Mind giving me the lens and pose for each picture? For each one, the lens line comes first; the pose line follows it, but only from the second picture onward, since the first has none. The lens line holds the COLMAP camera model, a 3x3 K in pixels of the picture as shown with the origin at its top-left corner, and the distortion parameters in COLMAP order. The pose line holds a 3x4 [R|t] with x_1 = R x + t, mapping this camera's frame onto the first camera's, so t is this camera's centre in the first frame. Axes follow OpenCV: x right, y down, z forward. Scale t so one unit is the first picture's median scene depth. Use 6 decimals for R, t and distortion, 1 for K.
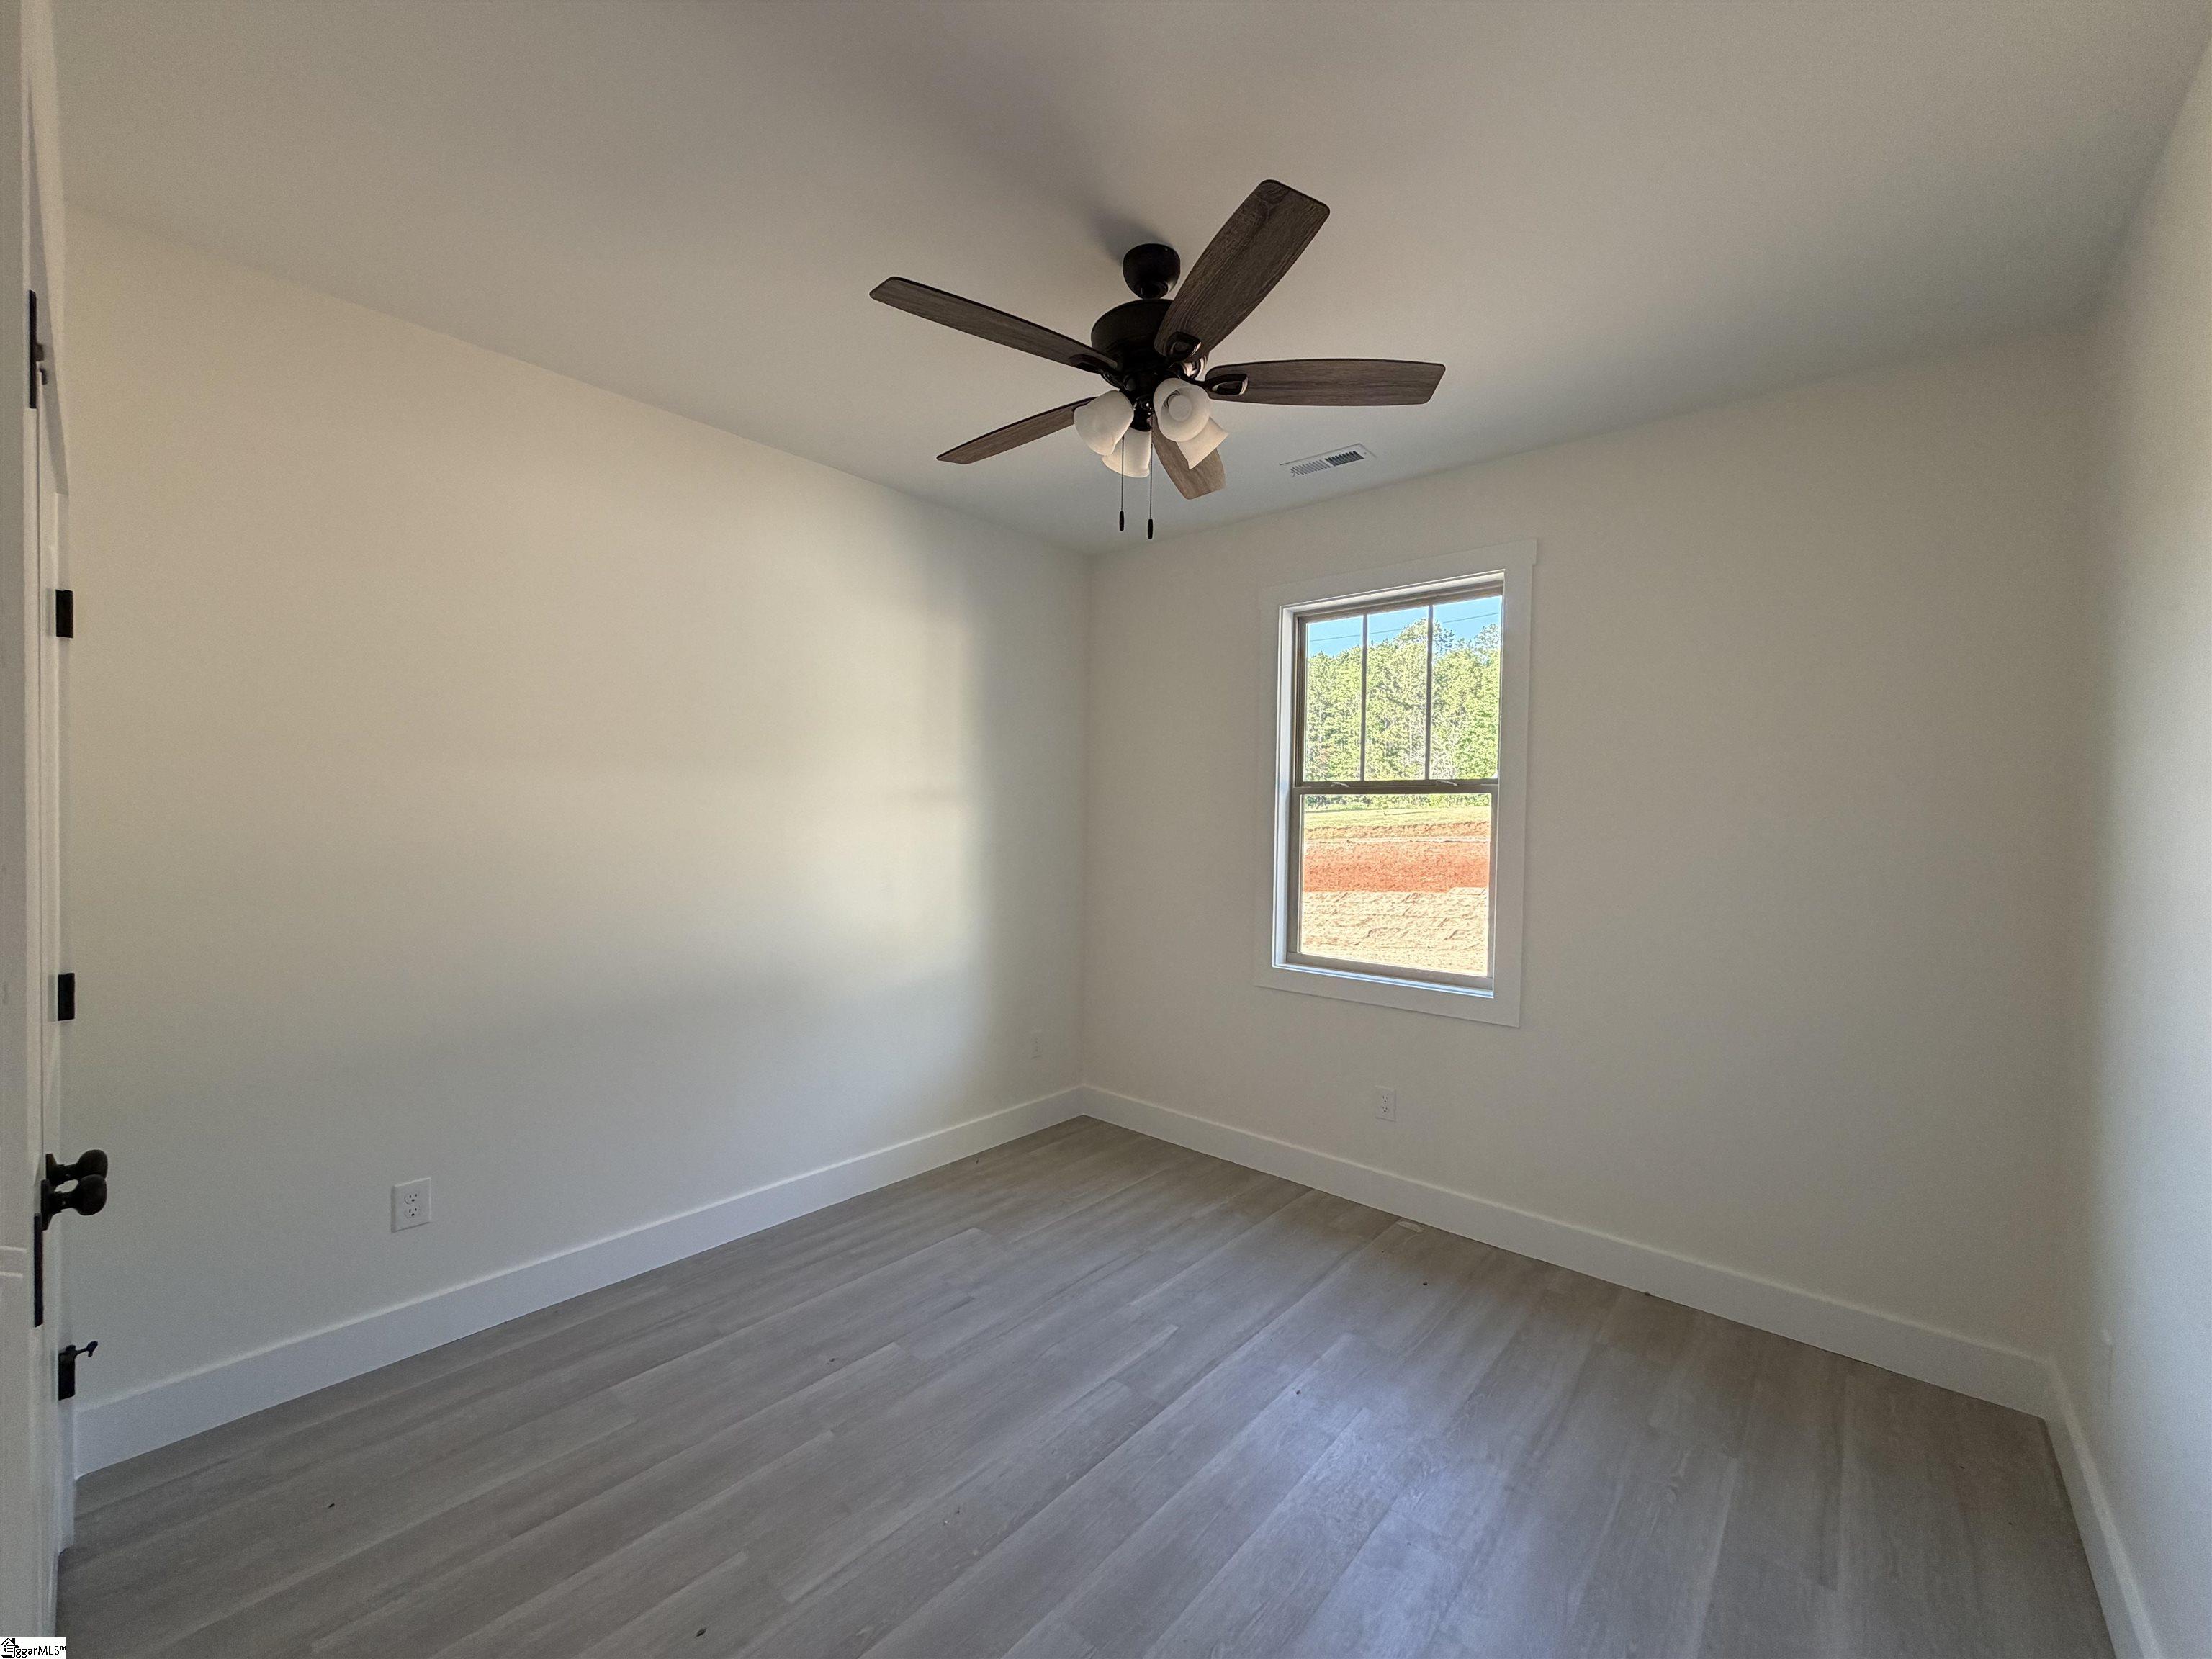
lens RADIAL K [[881.2, 0, 1099.7], [0, 881.2, 831.8], [0, 0, 1]] dist [-0.001533, 0.000953]
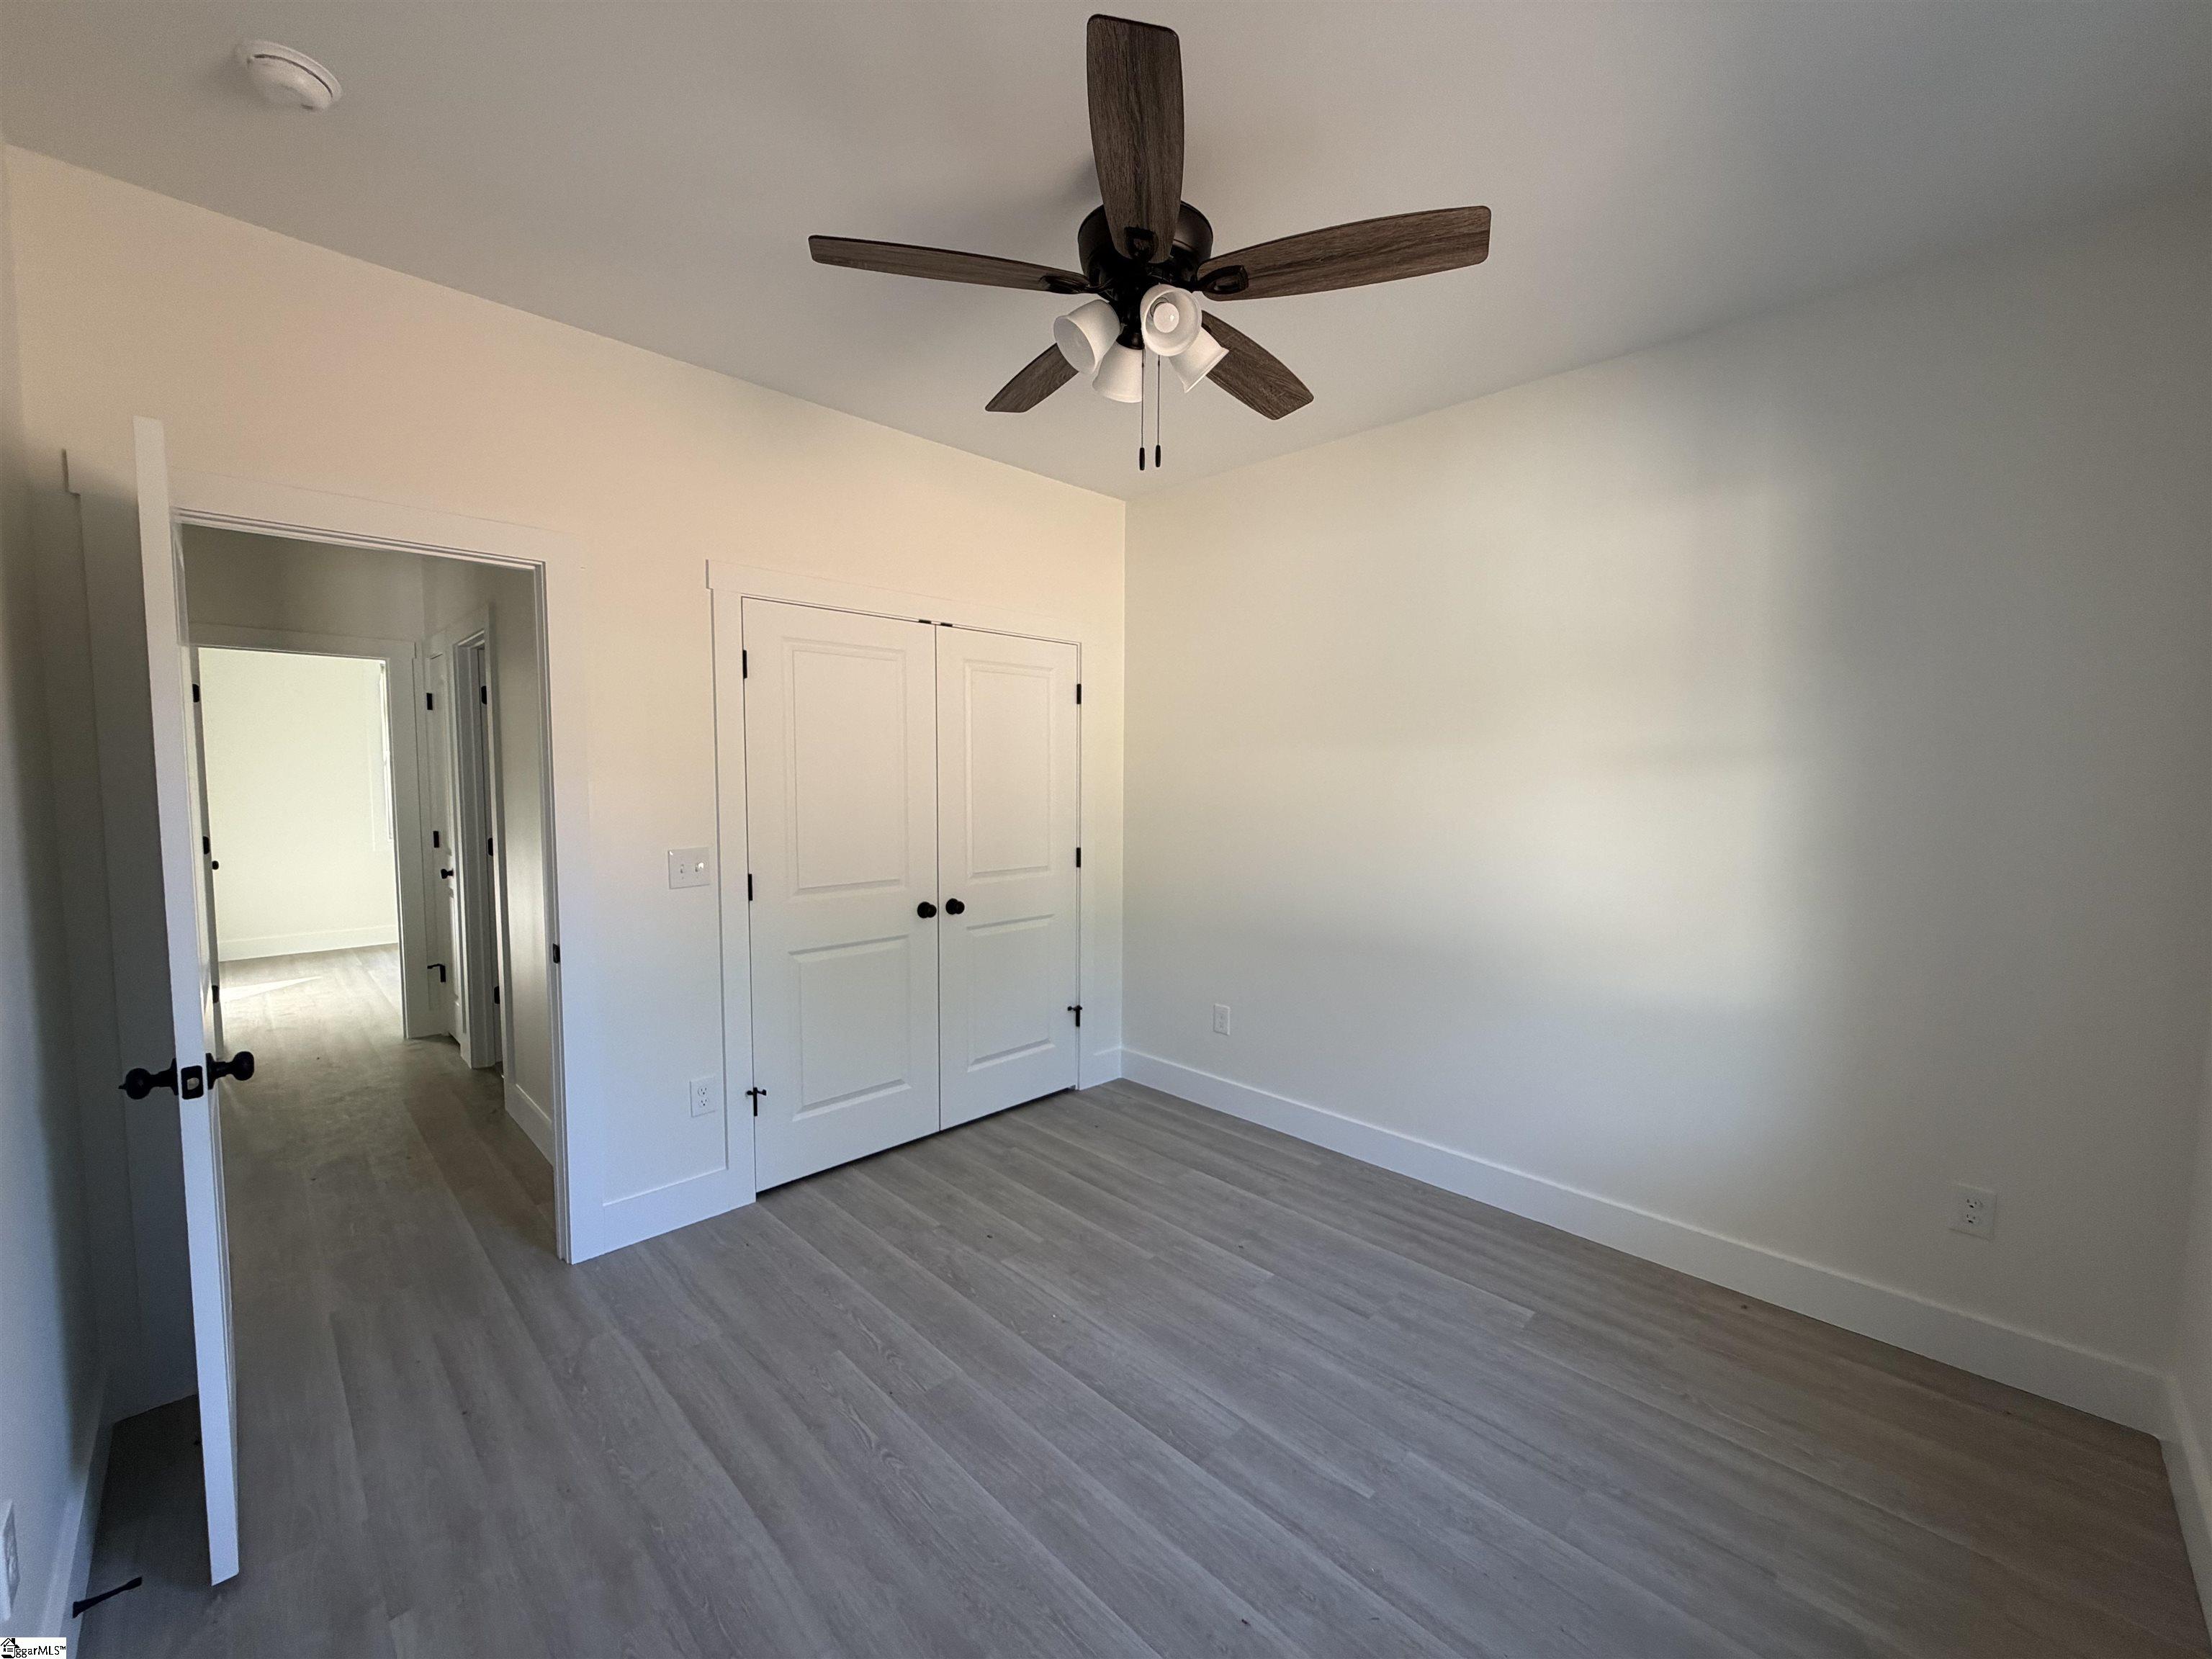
lens RADIAL K [[881.2, 0, 1099.7], [0, 881.2, 831.8], [0, 0, 1]] dist [-0.001533, 0.000953]
pose [[-0.066390, 0.054180, -0.996322, 0.787273], [-0.024452, 0.998136, 0.055908, -0.007315], [0.997494, 0.028074, -0.064942, 0.820460]]
